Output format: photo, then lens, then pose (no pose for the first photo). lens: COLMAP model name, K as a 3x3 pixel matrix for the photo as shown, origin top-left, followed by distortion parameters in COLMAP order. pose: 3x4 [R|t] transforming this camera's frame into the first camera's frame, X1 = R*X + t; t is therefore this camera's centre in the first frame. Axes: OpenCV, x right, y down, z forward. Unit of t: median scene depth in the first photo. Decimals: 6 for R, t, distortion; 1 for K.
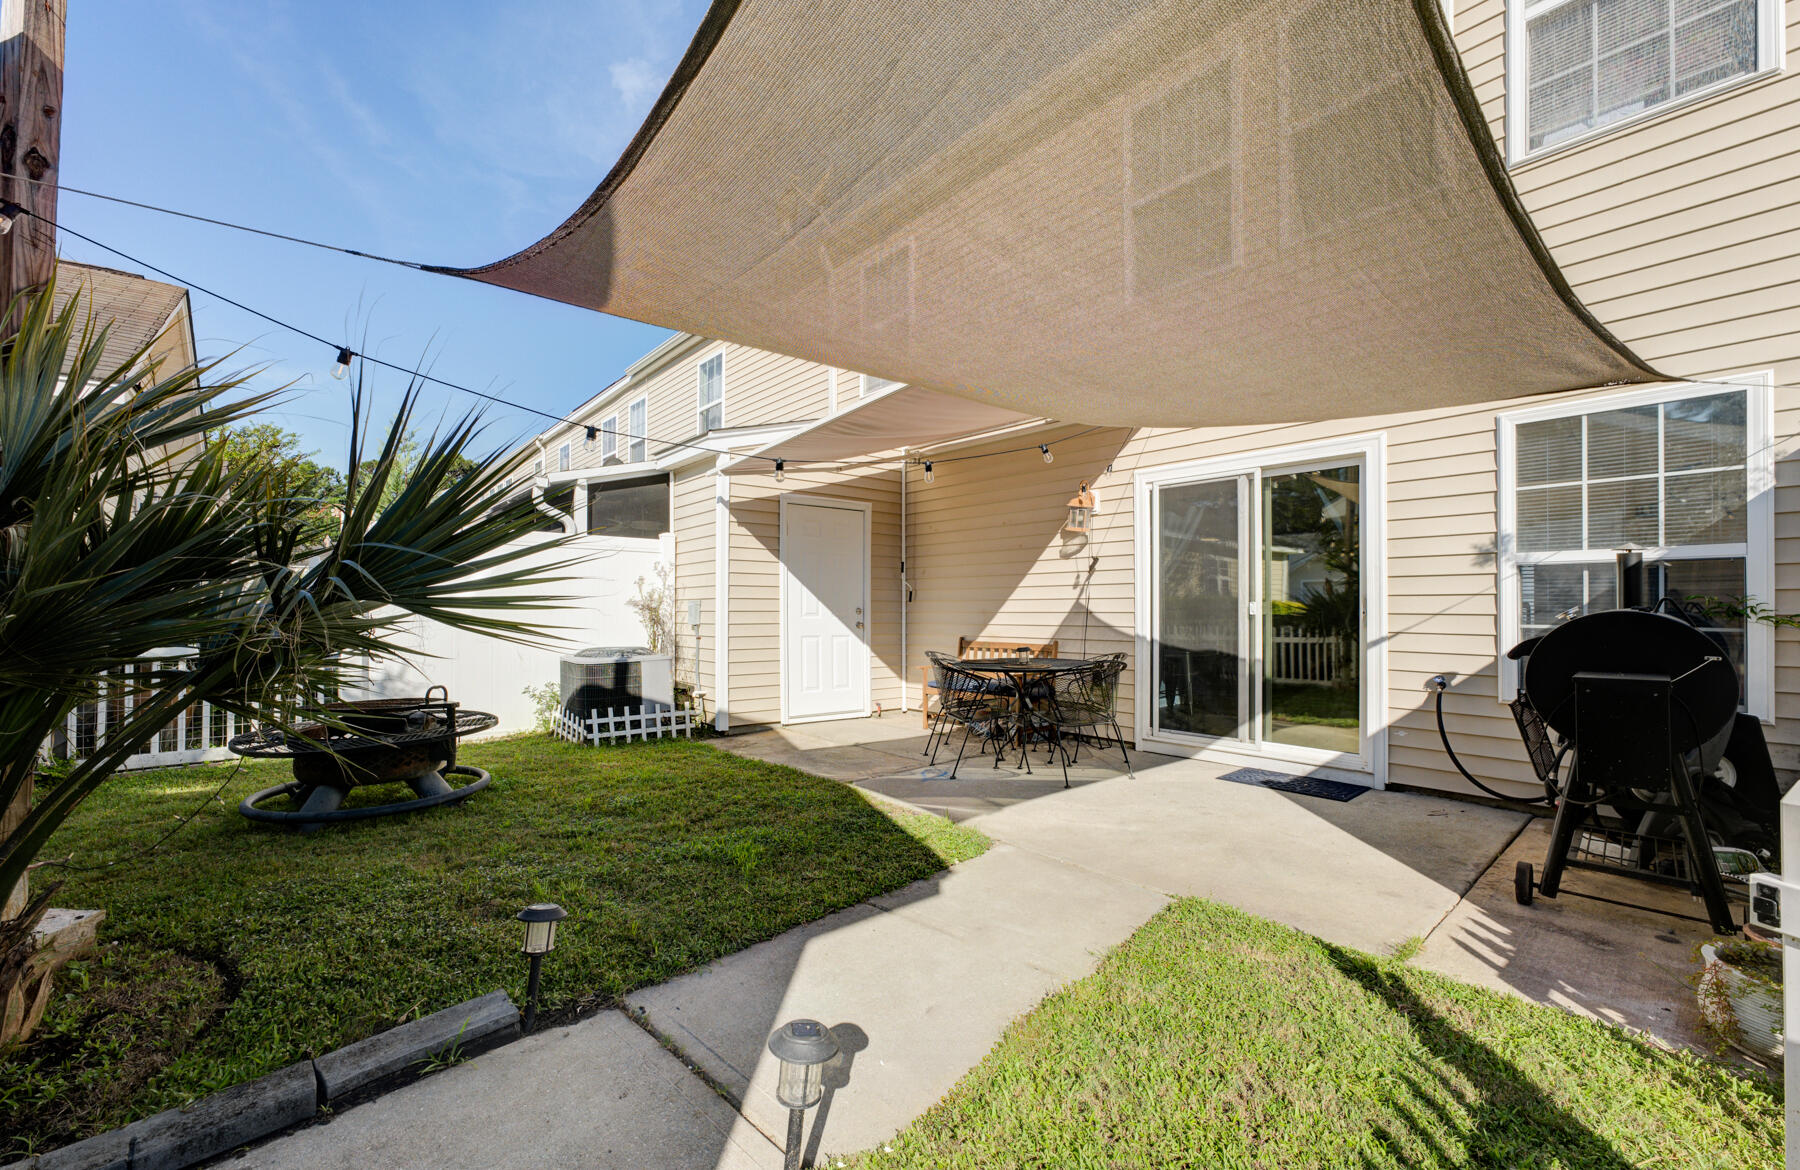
lens RADIAL K [[718.4, 0, 903.0], [0, 718.4, 597.2], [0, 0, 1]] dist [-0.003229, 0.001691]
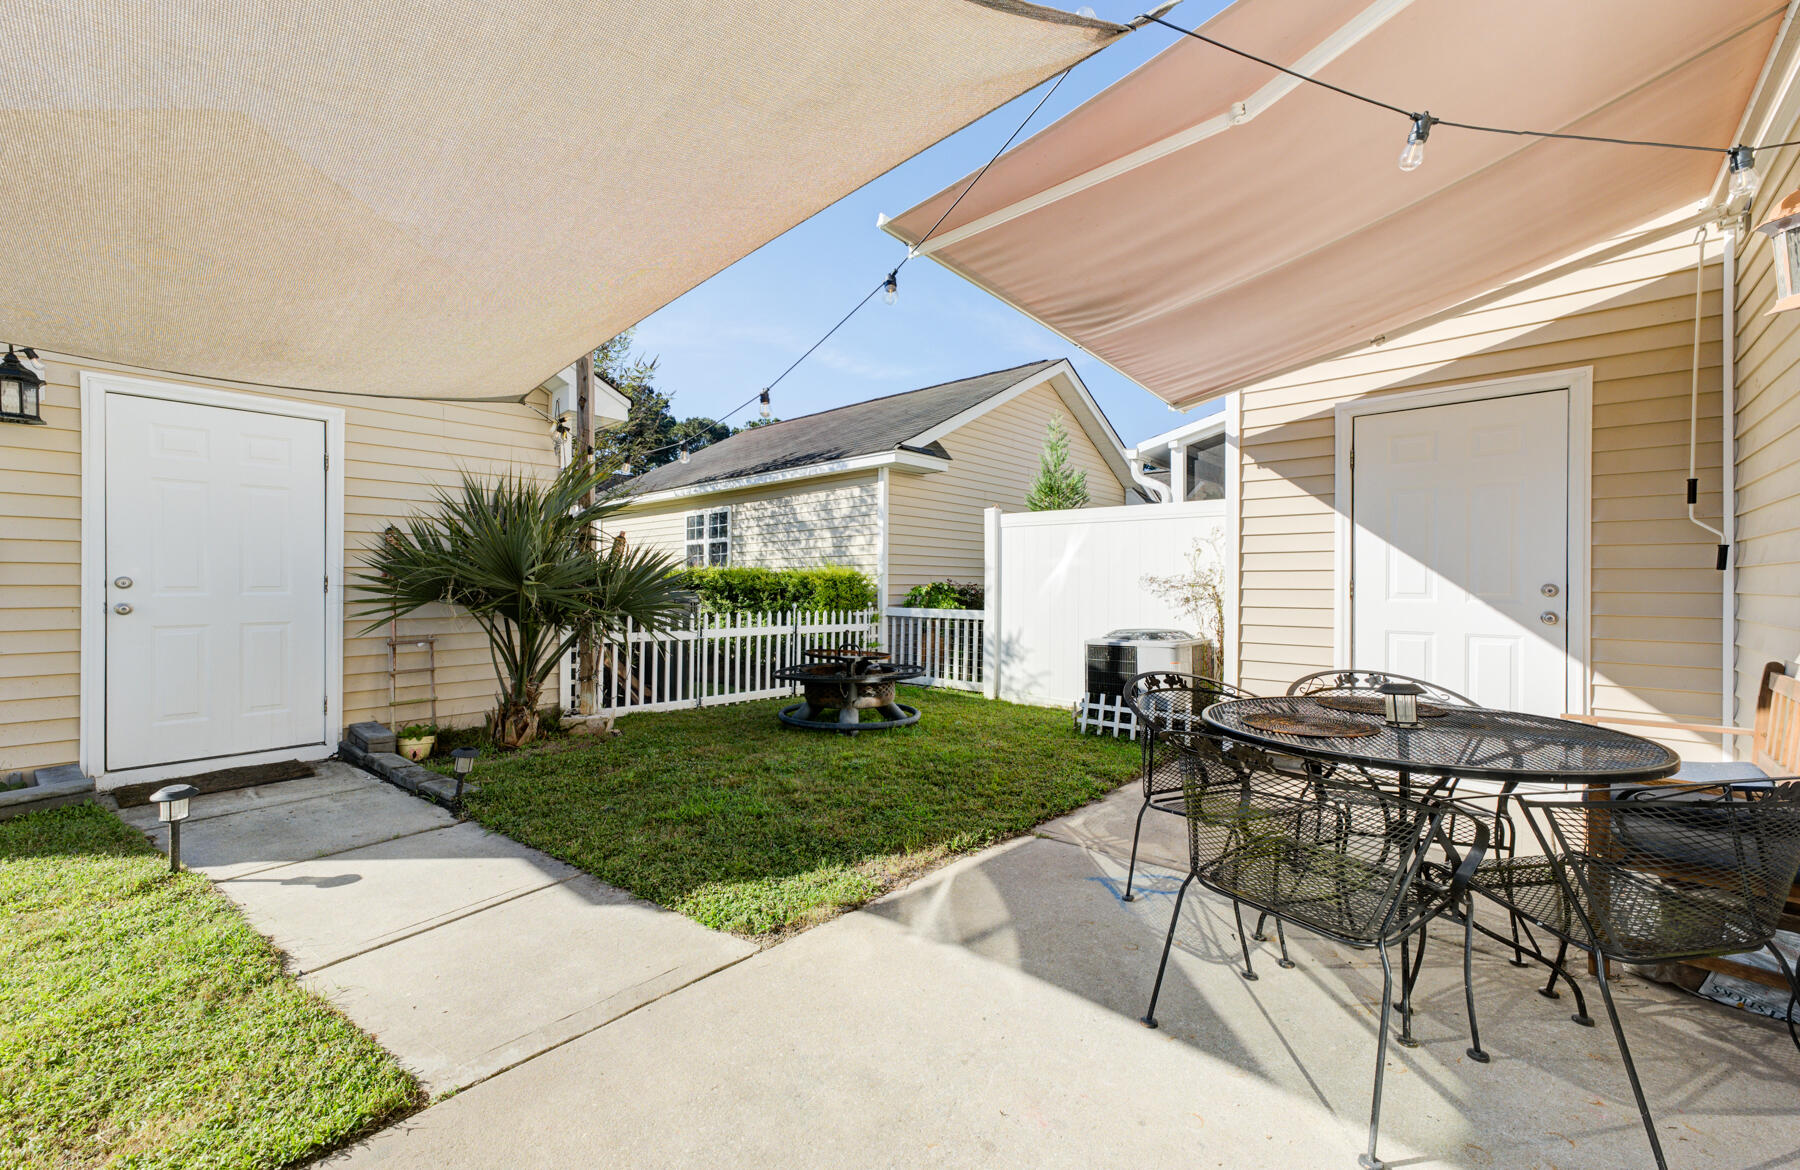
lens RADIAL K [[718.4, 0, 891.0], [0, 718.4, 589.9], [0, 0, 1]] dist [-0.003229, 0.001691]
pose [[0.114748, 0.001001, -0.993394, 0.474524], [0.017997, 0.999833, 0.003086, 0.012117], [0.993232, -0.018232, 0.114711, 0.620871]]
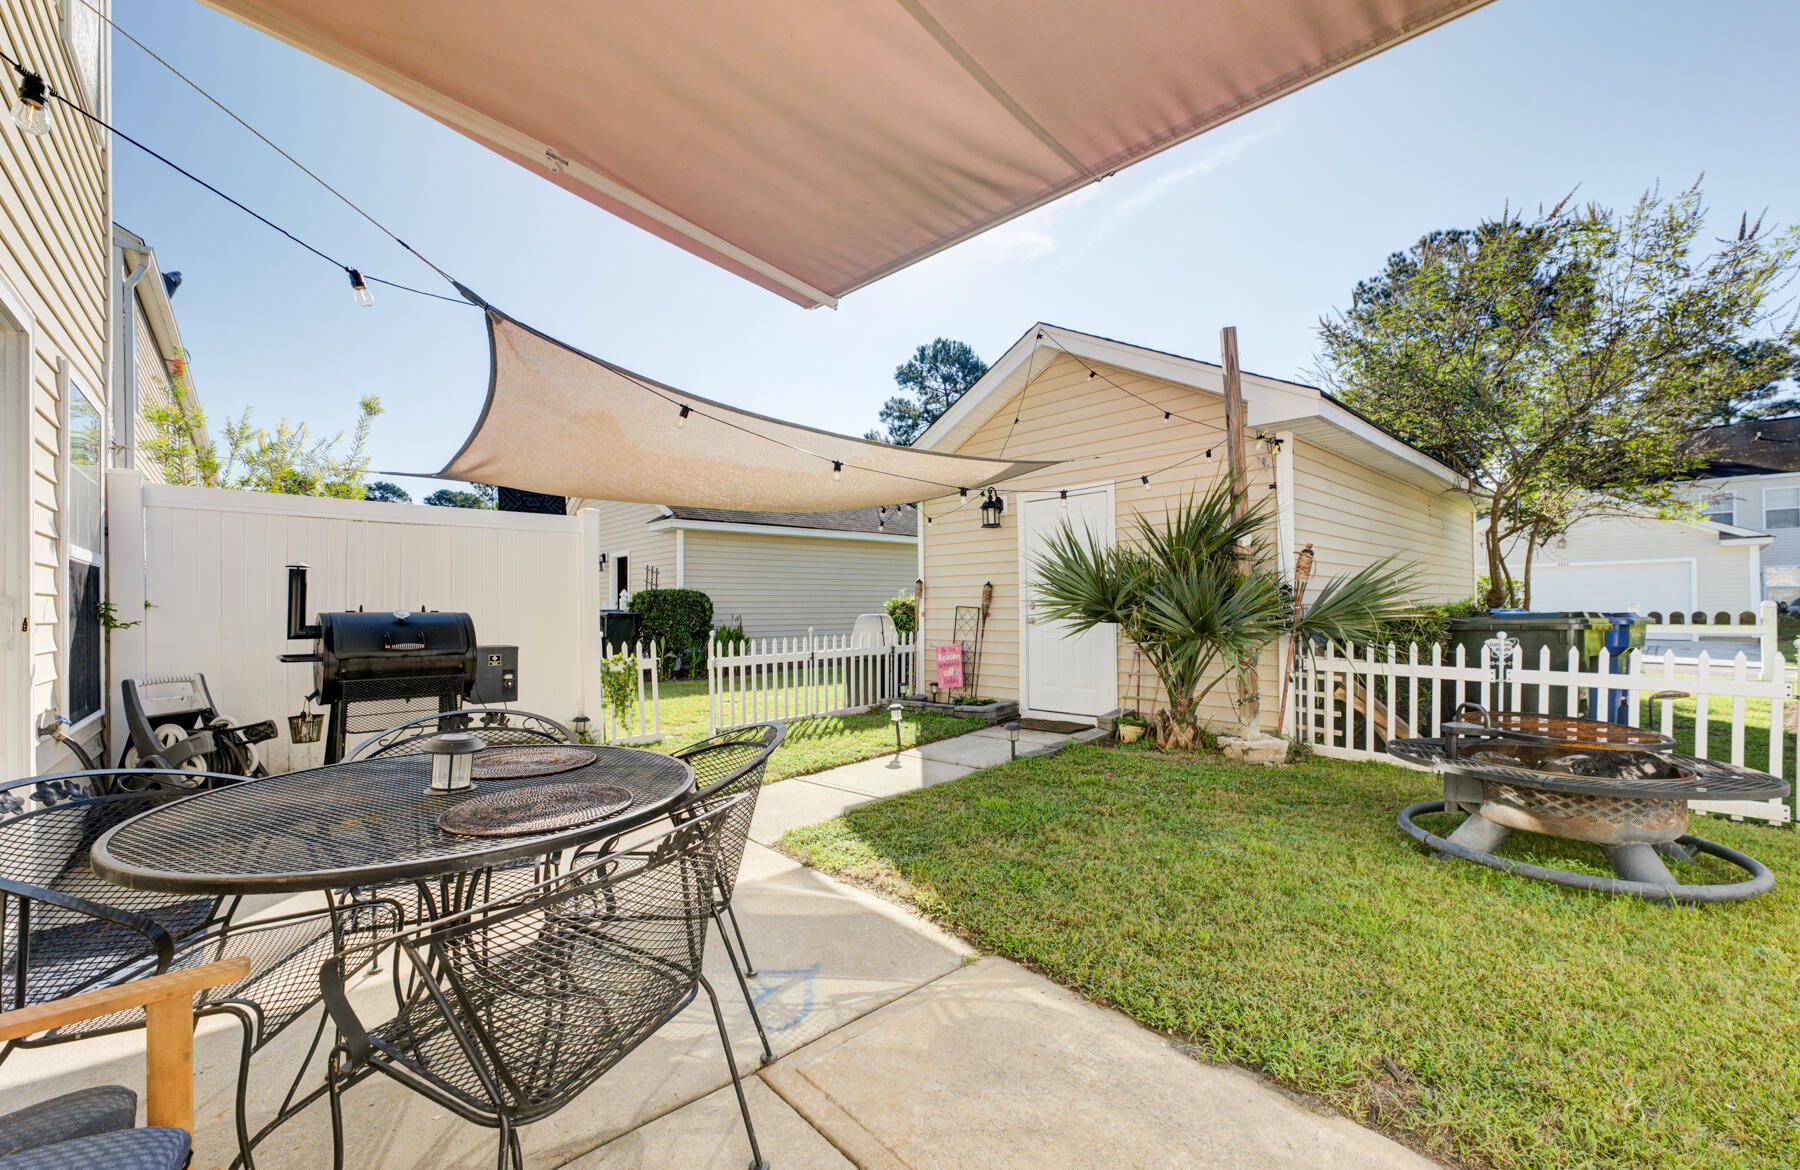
lens RADIAL K [[718.4, 0, 891.4], [0, 718.4, 599.0], [0, 0, 1]] dist [-0.003229, 0.001691]
pose [[-0.999693, 0.004068, -0.024436, -0.005796], [0.004736, 0.999615, -0.027330, 0.016204], [0.024316, -0.027437, -0.999328, 1.196732]]
